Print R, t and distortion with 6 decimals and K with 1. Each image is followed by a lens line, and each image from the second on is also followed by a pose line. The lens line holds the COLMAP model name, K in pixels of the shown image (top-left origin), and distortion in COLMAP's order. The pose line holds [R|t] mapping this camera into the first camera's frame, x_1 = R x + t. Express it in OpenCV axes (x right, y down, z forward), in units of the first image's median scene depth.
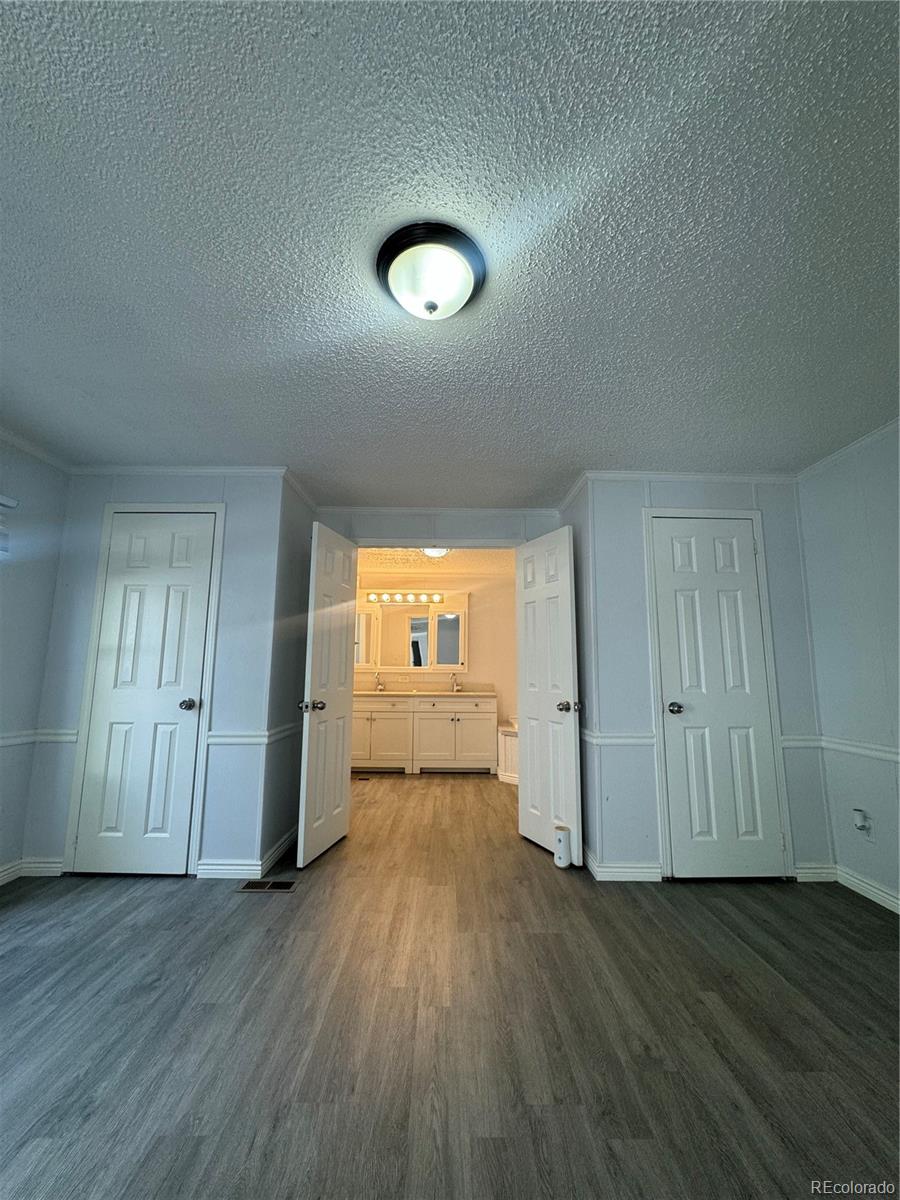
lens RADIAL K [[478.2, 0, 450.5], [0, 478.2, 600.5], [0, 0, 1]] dist [-0.002053, 0.000374]
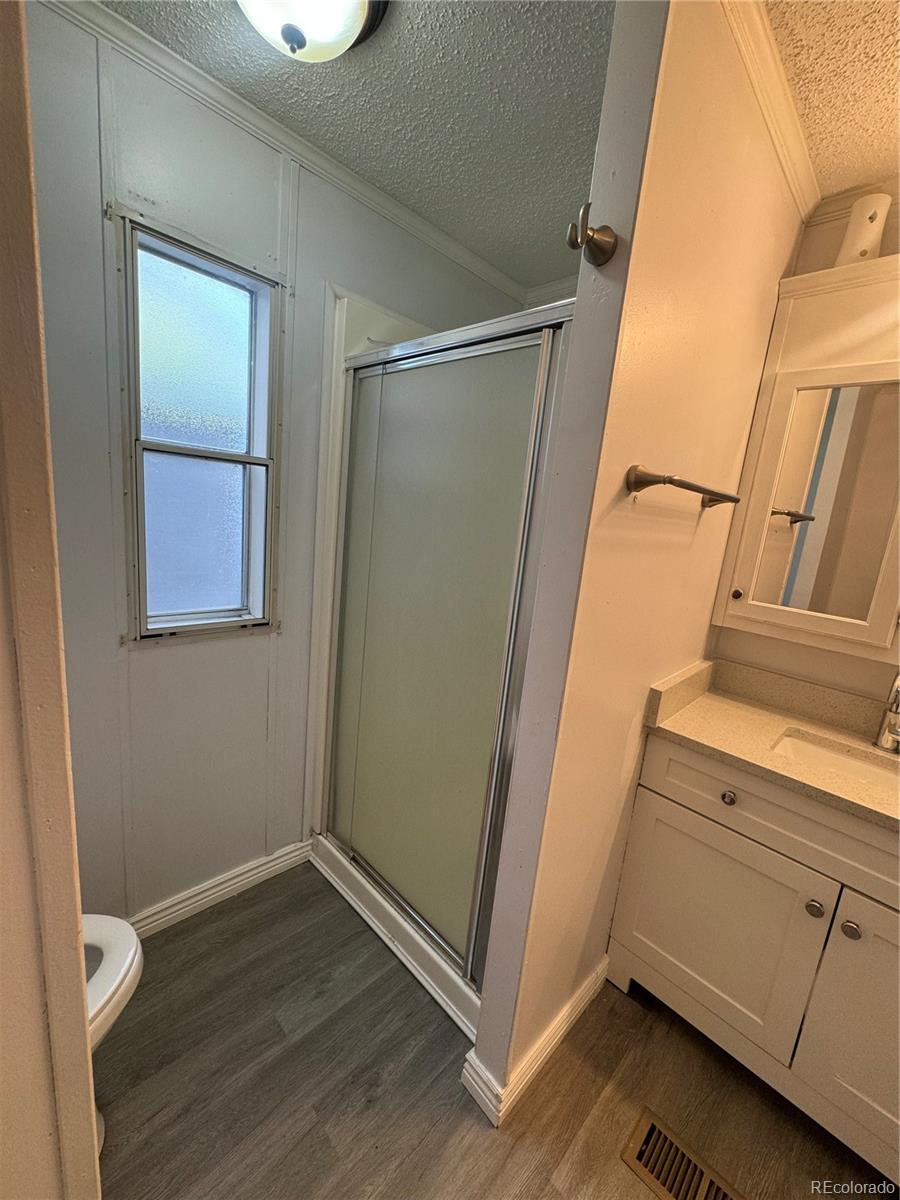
lens RADIAL K [[478.2, 0, 447.8], [0, 478.2, 598.4], [0, 0, 1]] dist [-0.002053, 0.000374]
pose [[0.697215, 0.194778, -0.689893, -0.331772], [0.012524, 0.958923, 0.283390, 0.123700], [0.716753, -0.206224, 0.666136, 1.546548]]
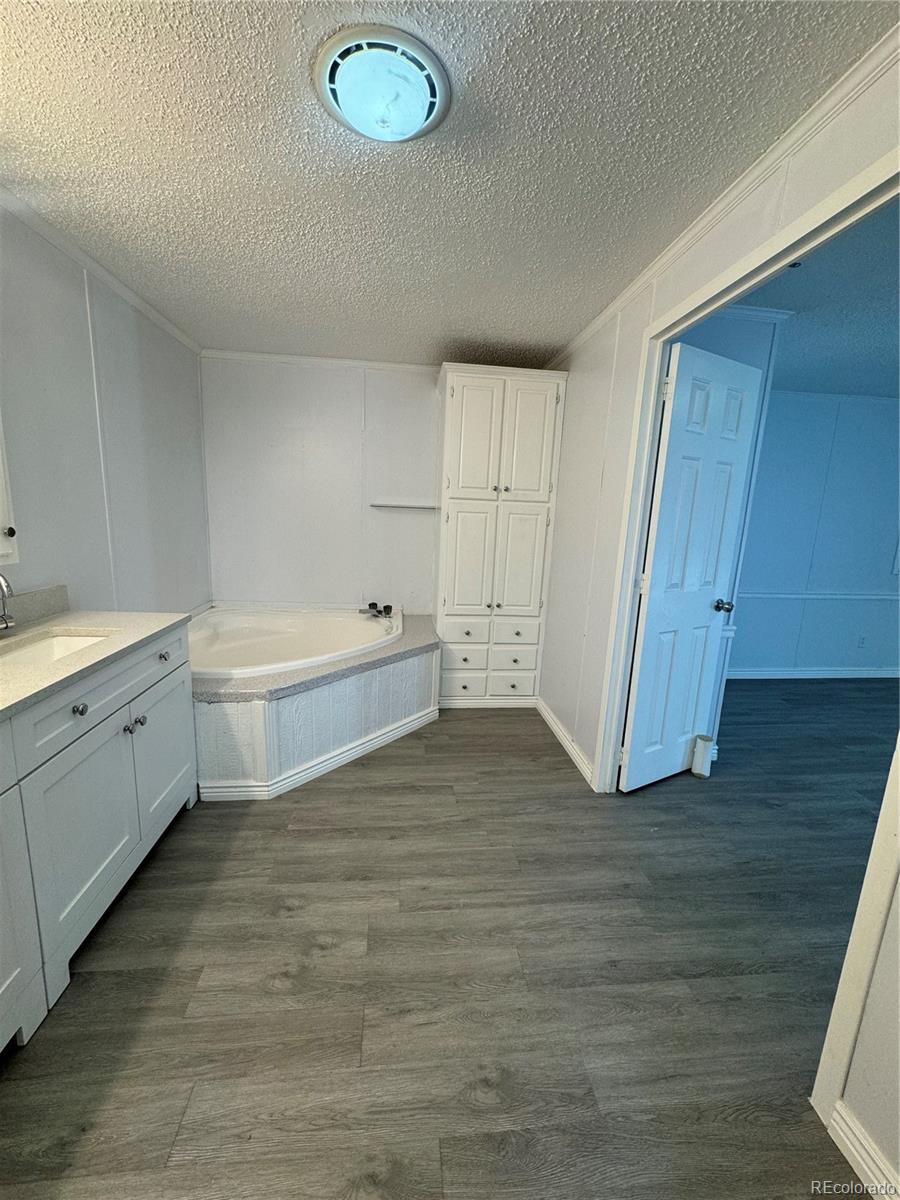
lens RADIAL K [[478.2, 0, 452.2], [0, 478.2, 601.3], [0, 0, 1]] dist [-0.002053, 0.000374]
pose [[-0.098130, -0.199256, 0.975022, -0.564439], [-0.186996, 0.965991, 0.178591, 0.166898], [-0.977447, -0.164800, -0.132053, 1.698823]]
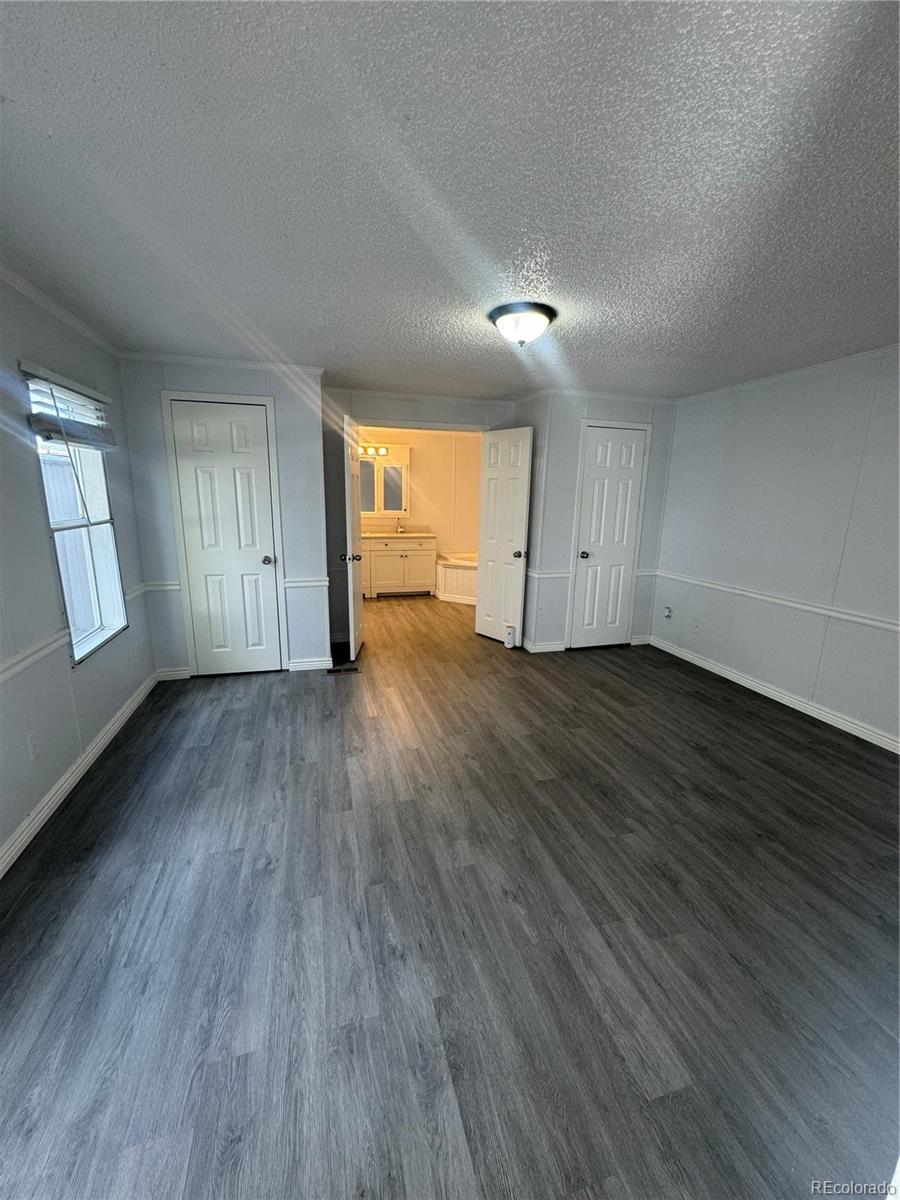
lens RADIAL K [[478.2, 0, 451.9], [0, 478.2, 598.3], [0, 0, 1]] dist [-0.002053, 0.000374]
pose [[0.964064, -0.046011, 0.261654, -0.403137], [-0.050538, 0.935143, 0.350646, -0.187888], [-0.260818, -0.351269, 0.899213, -0.404463]]
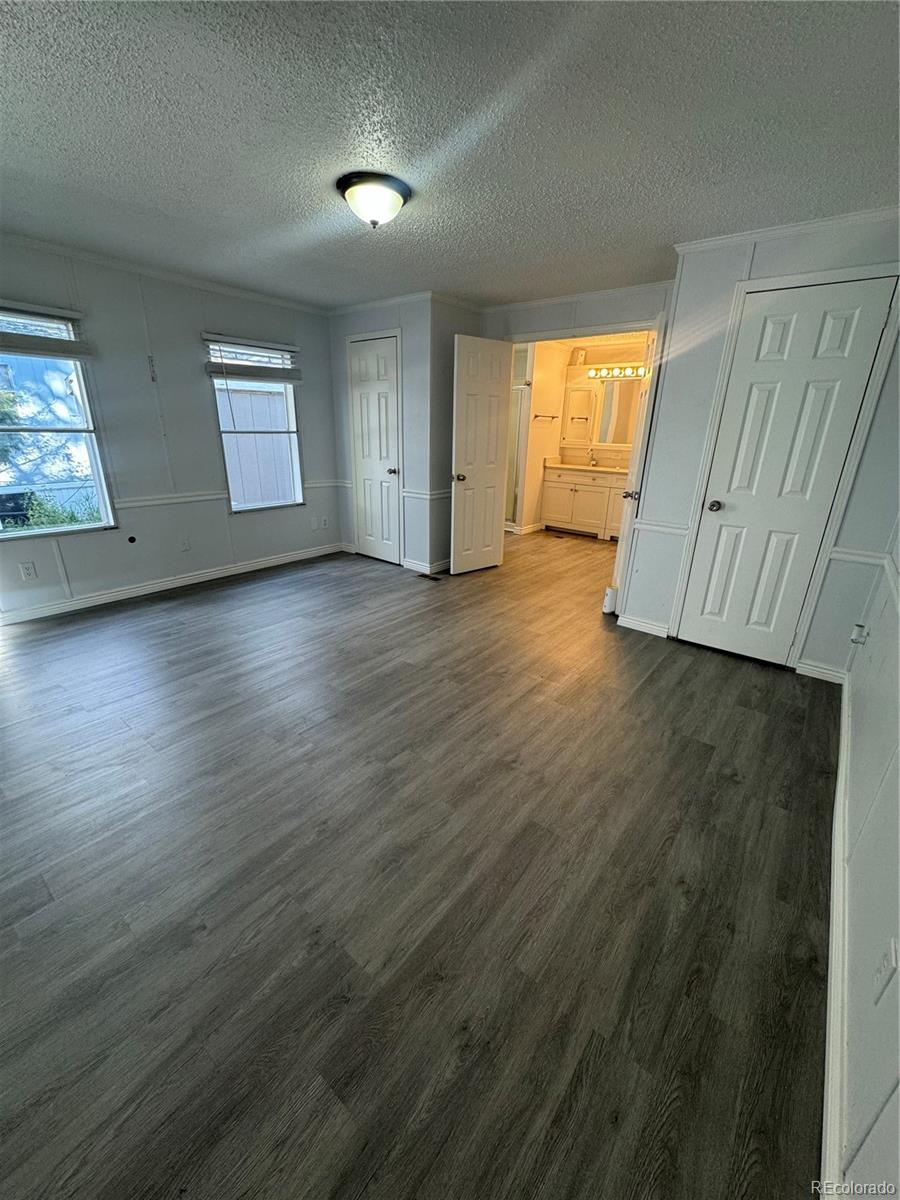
lens RADIAL K [[478.2, 0, 451.7], [0, 478.2, 599.9], [0, 0, 1]] dist [-0.002053, 0.000374]
pose [[0.775209, 0.227009, -0.589506, 0.701846], [0.073908, 0.894196, 0.441532, -0.104844], [0.627366, -0.385849, 0.676412, -0.176285]]
